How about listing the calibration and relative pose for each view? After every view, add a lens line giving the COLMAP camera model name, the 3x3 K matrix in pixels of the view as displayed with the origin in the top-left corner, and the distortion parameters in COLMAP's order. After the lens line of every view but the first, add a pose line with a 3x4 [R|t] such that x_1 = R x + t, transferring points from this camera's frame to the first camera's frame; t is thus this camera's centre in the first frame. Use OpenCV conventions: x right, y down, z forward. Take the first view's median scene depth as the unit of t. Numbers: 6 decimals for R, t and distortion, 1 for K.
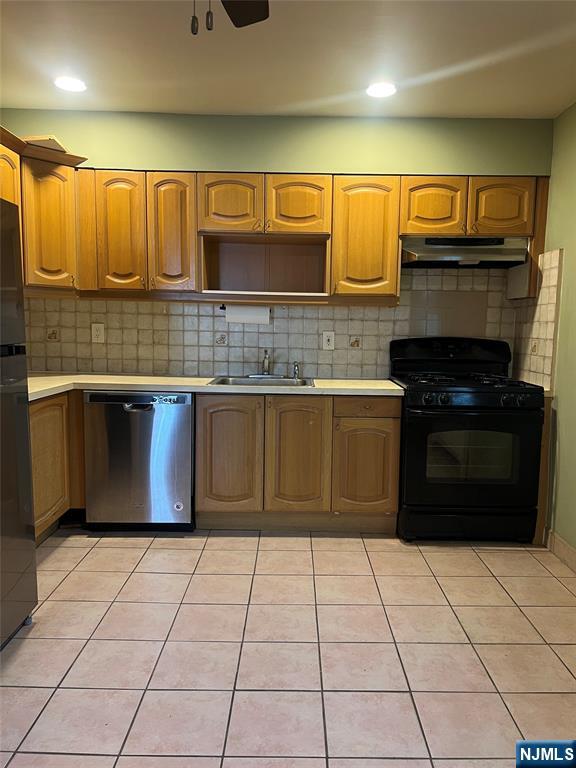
lens RADIAL K [[575.9, 0, 298.2], [0, 575.9, 385.5], [0, 0, 1]] dist [0.059698, -0.066749]
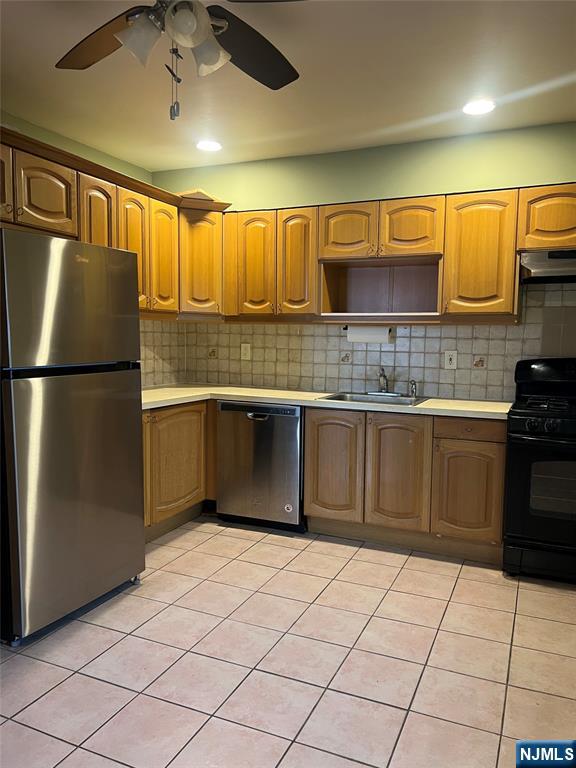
lens RADIAL K [[575.9, 0, 294.0], [0, 575.9, 388.5], [0, 0, 1]] dist [0.059698, -0.066749]
pose [[0.914619, 0.032700, -0.402992, 0.236815], [-0.042100, 0.999008, -0.014487, -0.004646], [0.402118, 0.030216, 0.915089, -0.011800]]
